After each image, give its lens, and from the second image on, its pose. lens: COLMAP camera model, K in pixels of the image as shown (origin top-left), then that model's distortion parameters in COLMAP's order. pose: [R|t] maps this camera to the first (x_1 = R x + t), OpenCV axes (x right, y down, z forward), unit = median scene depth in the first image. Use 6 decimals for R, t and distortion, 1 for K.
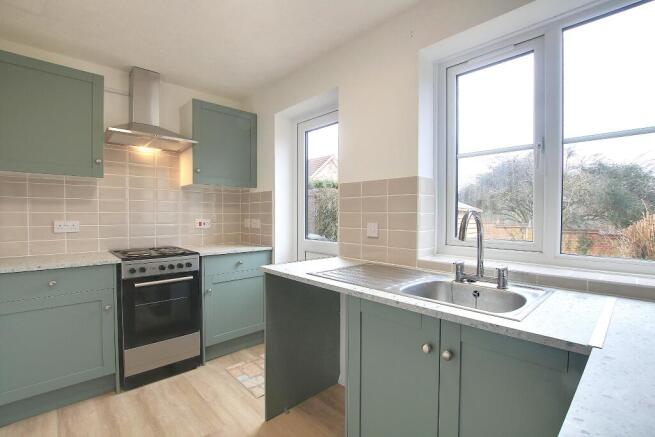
lens RADIAL K [[302.5, 0, 331.9], [0, 302.5, 218.2], [0, 0, 1]] dist [-0.014987, 0.000481]
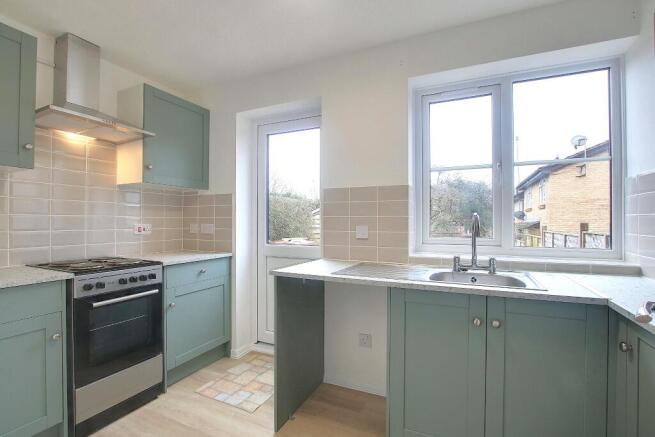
lens RADIAL K [[302.5, 0, 331.9], [0, 302.5, 218.2], [0, 0, 1]] dist [-0.014987, 0.000481]
pose [[0.933114, 0.003624, 0.359562, -0.297604], [0.004152, 0.999774, -0.020852, 0.008992], [-0.359556, 0.020951, 0.932888, 0.016735]]
